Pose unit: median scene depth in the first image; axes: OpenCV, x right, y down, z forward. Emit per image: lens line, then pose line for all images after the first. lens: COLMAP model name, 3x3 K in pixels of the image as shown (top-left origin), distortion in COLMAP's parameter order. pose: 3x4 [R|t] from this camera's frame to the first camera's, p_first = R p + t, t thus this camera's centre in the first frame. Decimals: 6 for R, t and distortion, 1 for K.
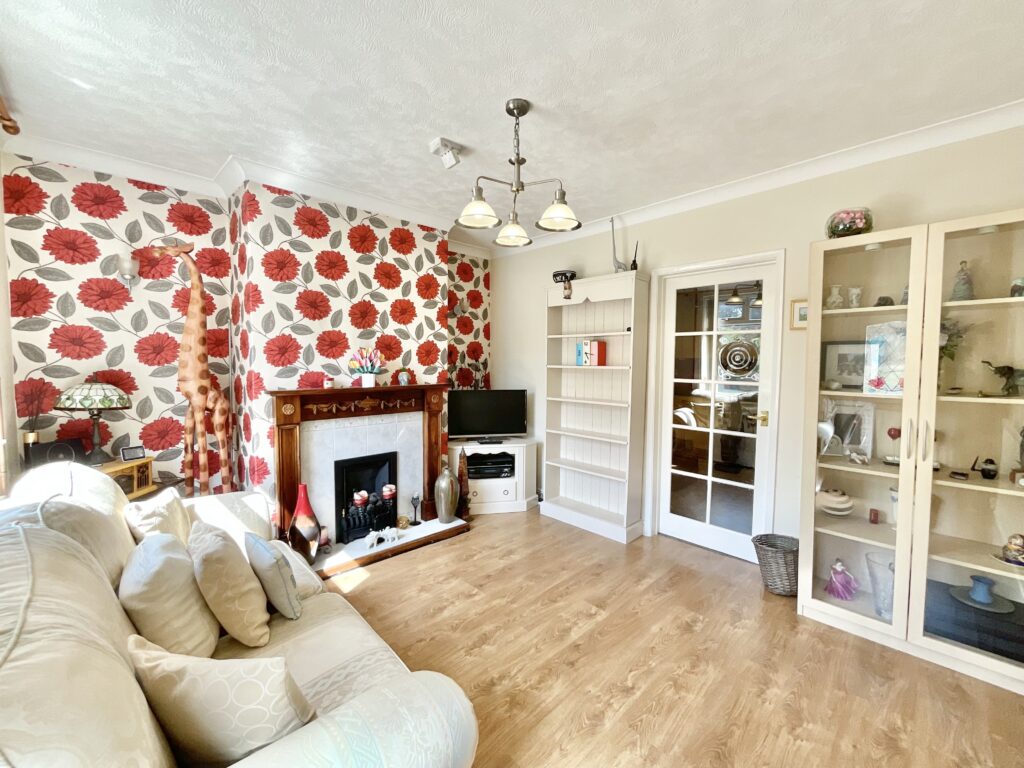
lens RADIAL K [[415.5, 0, 511.8], [0, 415.5, 383.6], [0, 0, 1]] dist [0.000590, -0.000384]
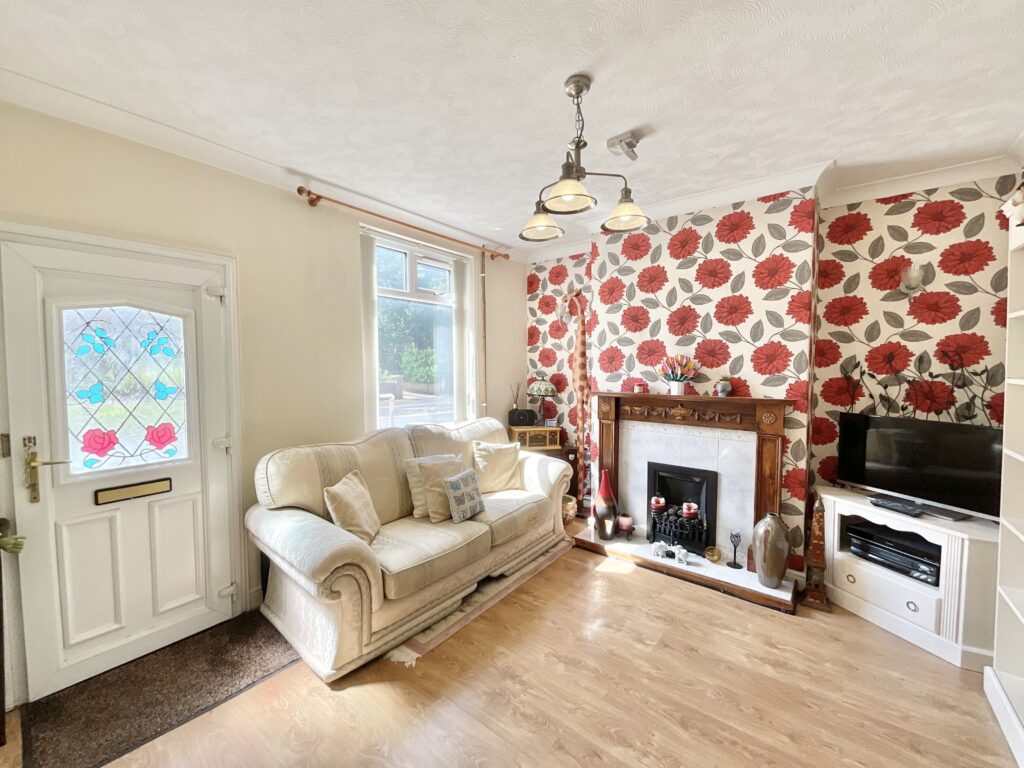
lens RADIAL K [[415.5, 0, 512.7], [0, 415.5, 384.3], [0, 0, 1]] dist [0.000590, -0.000384]
pose [[0.140624, 0.037639, -0.989347, 0.558124], [-0.056854, 0.997935, 0.029885, -0.023663], [0.988429, 0.052046, 0.142474, 0.474757]]
